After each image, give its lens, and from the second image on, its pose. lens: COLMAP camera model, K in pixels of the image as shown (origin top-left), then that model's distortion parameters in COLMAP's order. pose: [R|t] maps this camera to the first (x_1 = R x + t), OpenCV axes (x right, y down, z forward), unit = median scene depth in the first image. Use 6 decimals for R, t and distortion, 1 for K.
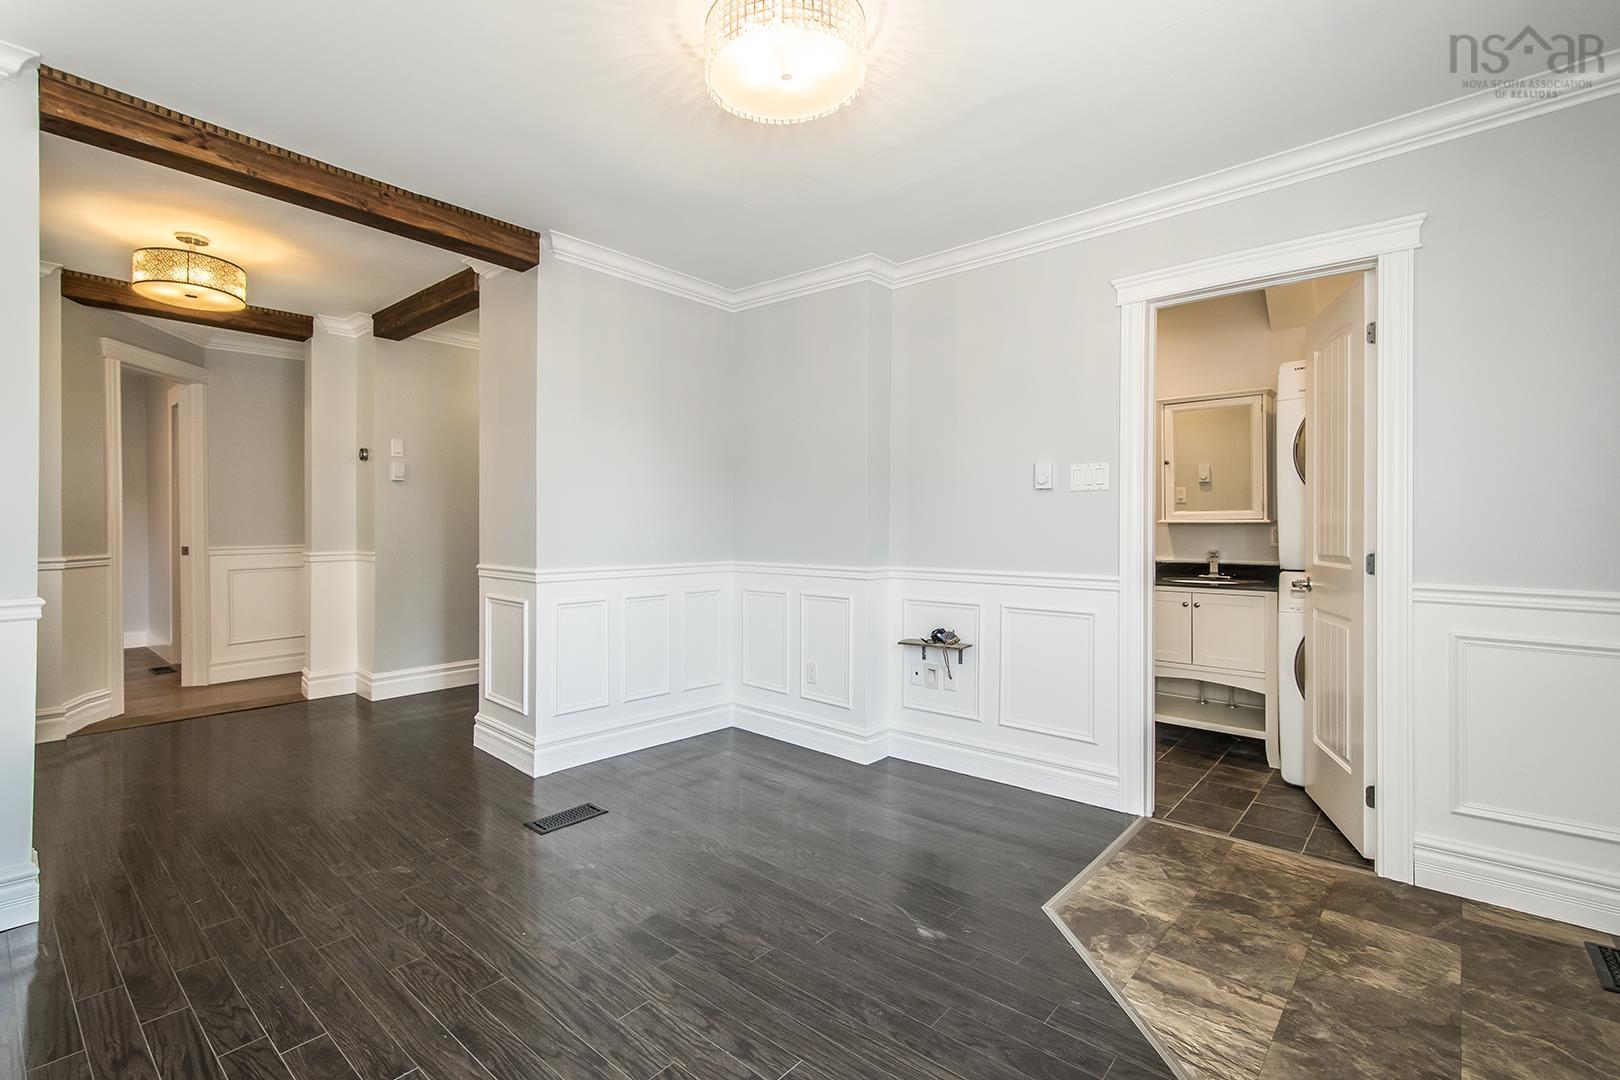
lens RADIAL K [[713.3, 0, 812.5], [0, 713.3, 493.9], [0, 0, 1]] dist [0.002035, 0.000175]
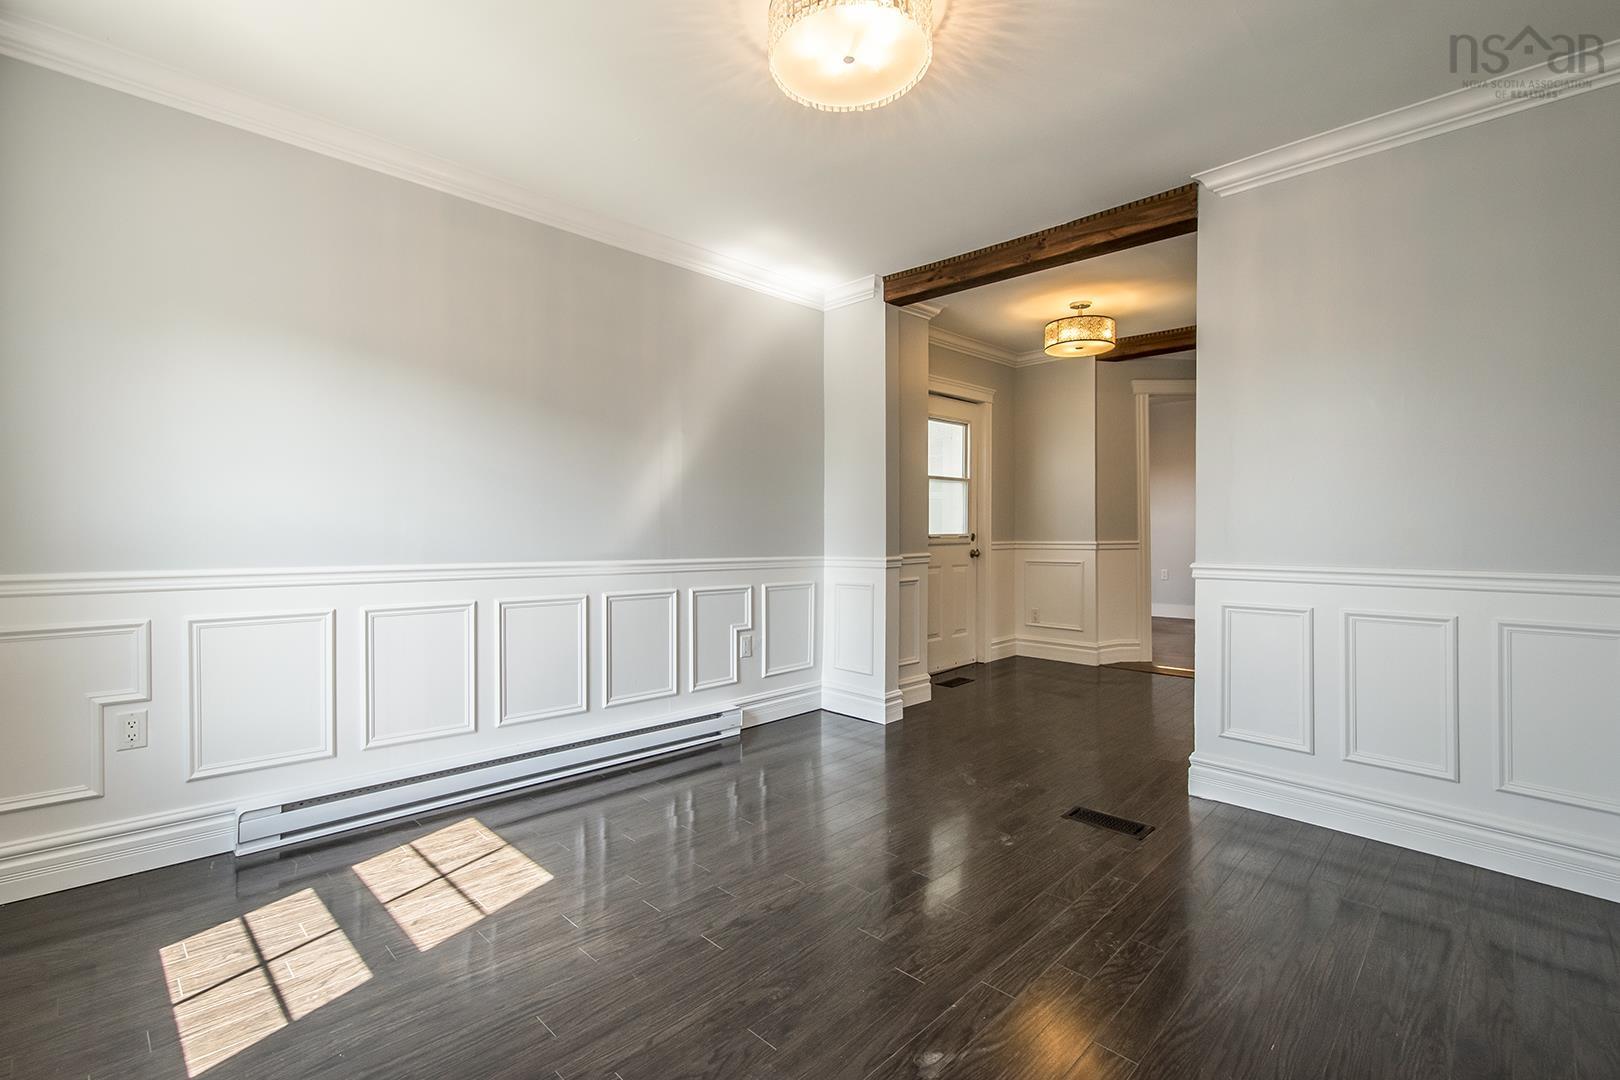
lens RADIAL K [[737.4, 0, 791.6], [0, 737.4, 523.0], [0, 0, 1]] dist [0.003473, 0.000786]
pose [[-0.076586, -0.003035, -0.997058, 0.918111], [0.053263, 0.998555, -0.007131, 0.050529], [0.995639, -0.053653, -0.076314, 0.919387]]
